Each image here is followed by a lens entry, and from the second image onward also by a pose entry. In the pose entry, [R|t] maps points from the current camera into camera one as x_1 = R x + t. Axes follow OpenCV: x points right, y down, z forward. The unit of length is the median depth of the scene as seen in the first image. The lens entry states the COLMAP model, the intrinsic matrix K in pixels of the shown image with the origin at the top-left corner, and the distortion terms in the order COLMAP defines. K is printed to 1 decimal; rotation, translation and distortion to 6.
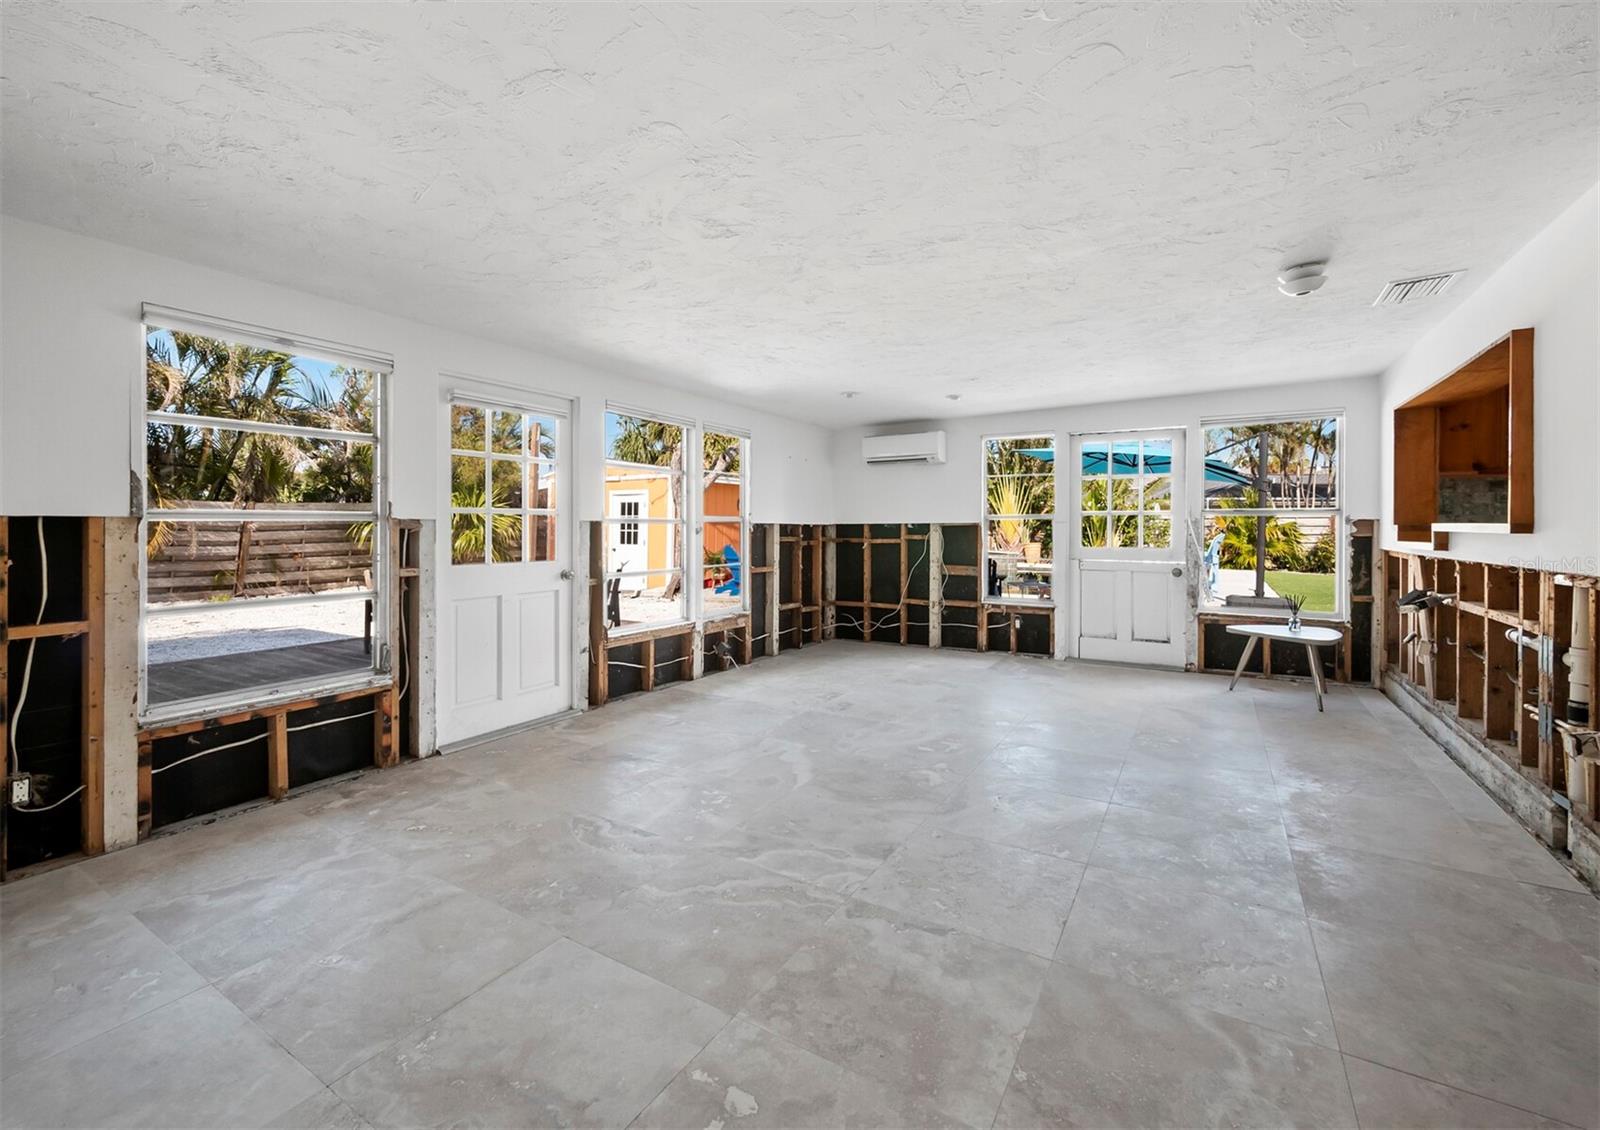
lens RADIAL K [[676.1, 0, 805.7], [0, 676.1, 532.4], [0, 0, 1]] dist [0.001526, 0.000247]
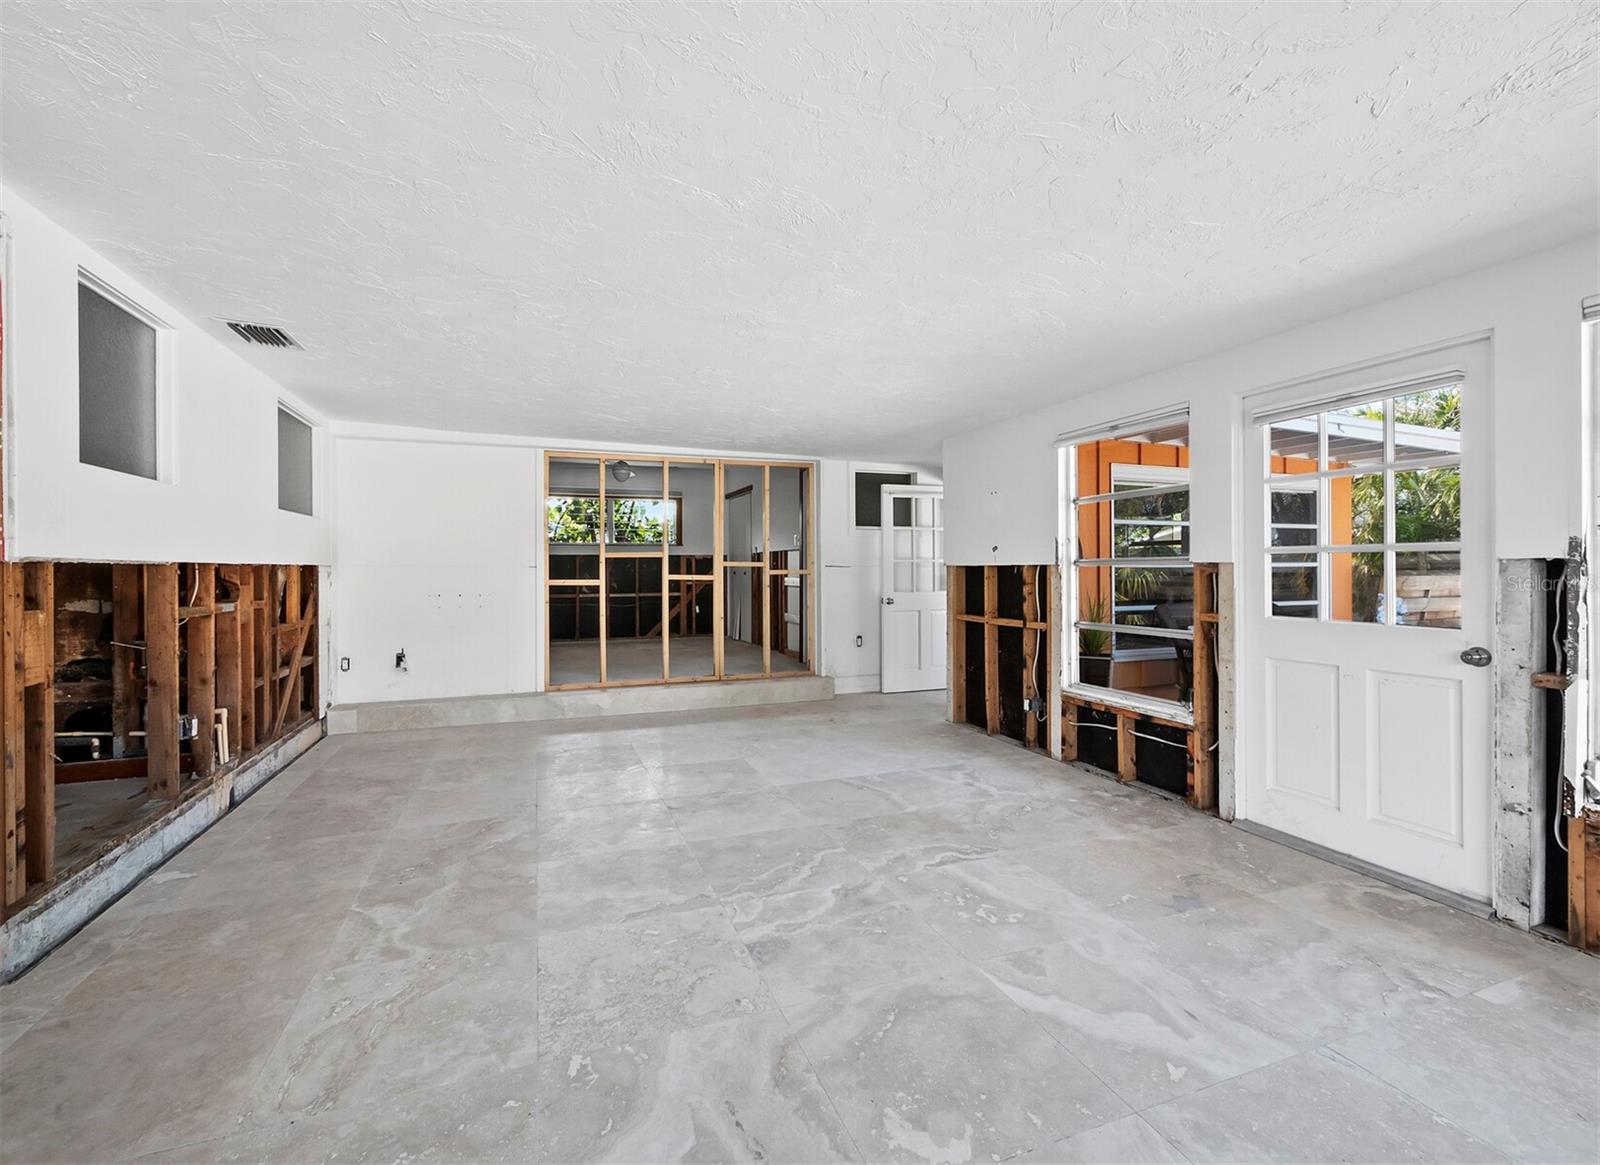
lens RADIAL K [[672.3, 0, 770.1], [0, 672.3, 567.7], [0, 0, 1]] dist [0.001068, 0.000214]
pose [[-0.638089, -0.001689, -0.769961, 0.648747], [-0.003811, 0.999992, 0.000964, -0.011926], [0.769953, 0.003549, -0.638091, 1.321626]]
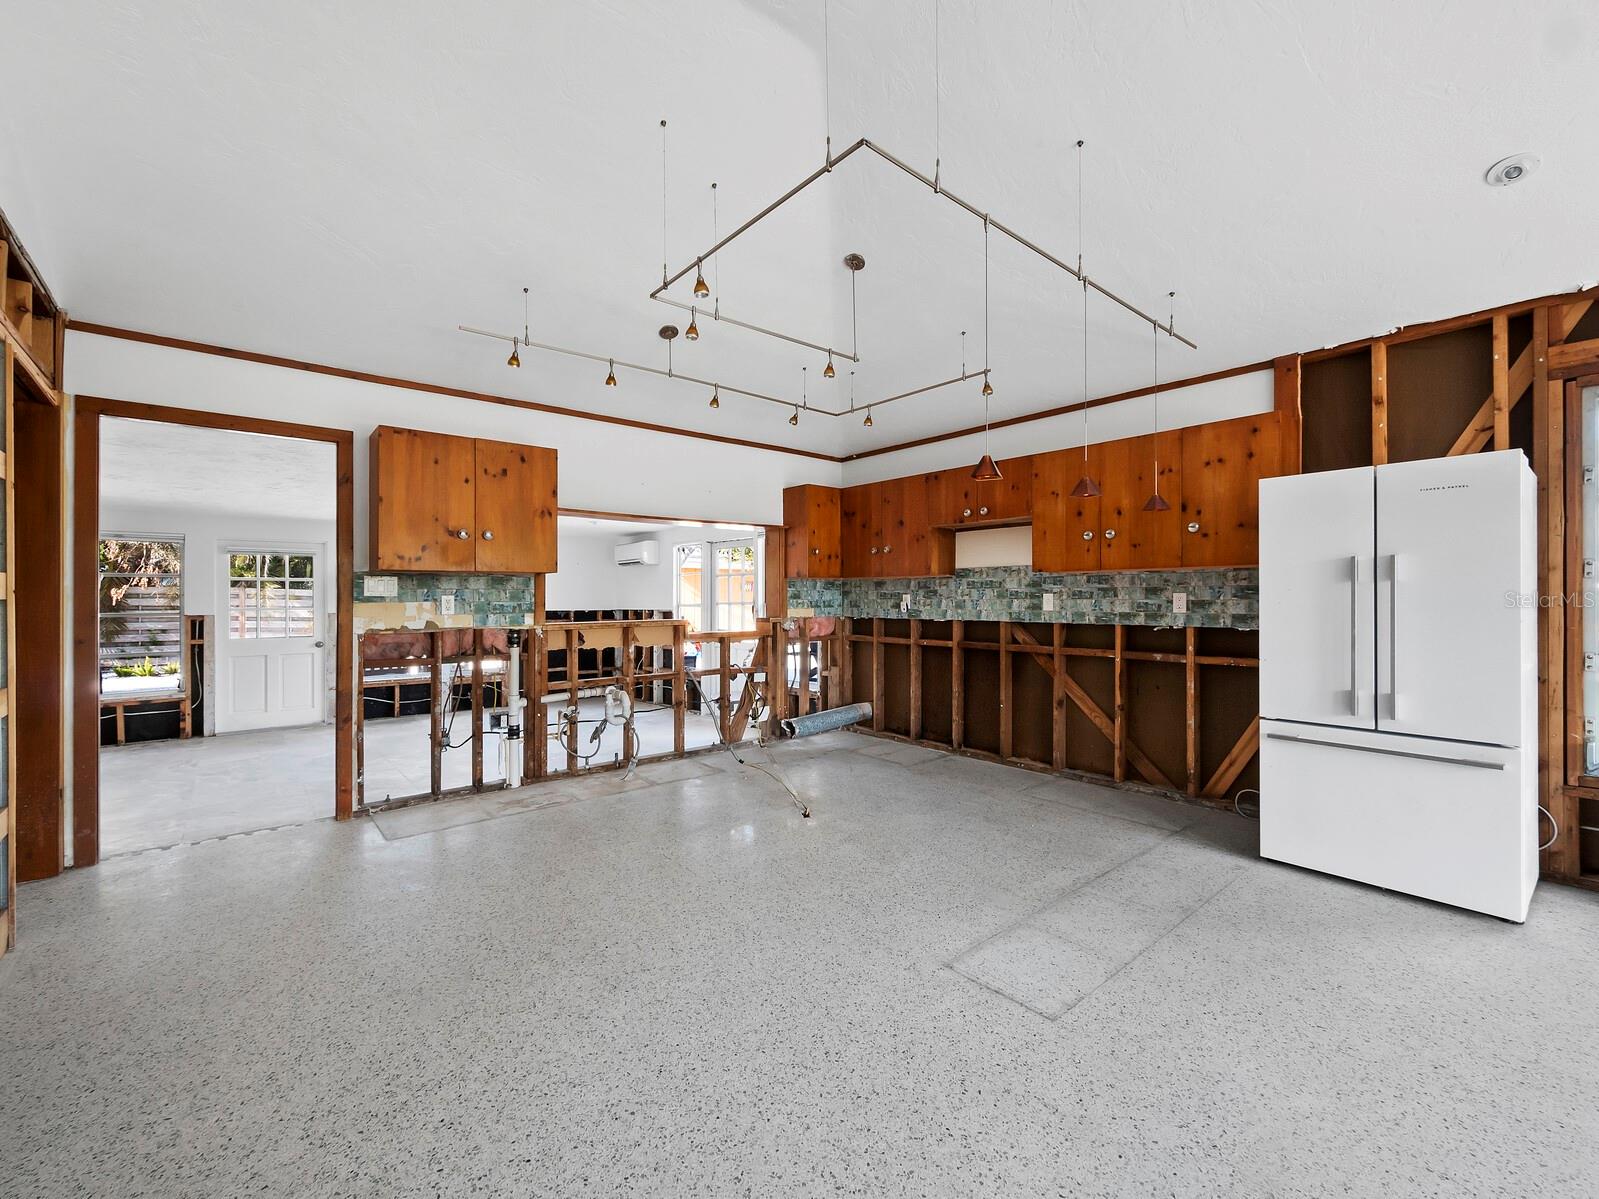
lens RADIAL K [[676.6, 0, 799.5], [0, 676.6, 599.5], [0, 0, 1]] dist [0.000705, 0.000058]
pose [[0.947276, -0.004337, -0.320390, 1.990917], [0.002094, 0.999971, -0.007345, -0.053492], [0.320412, 0.006287, 0.947257, -0.361231]]
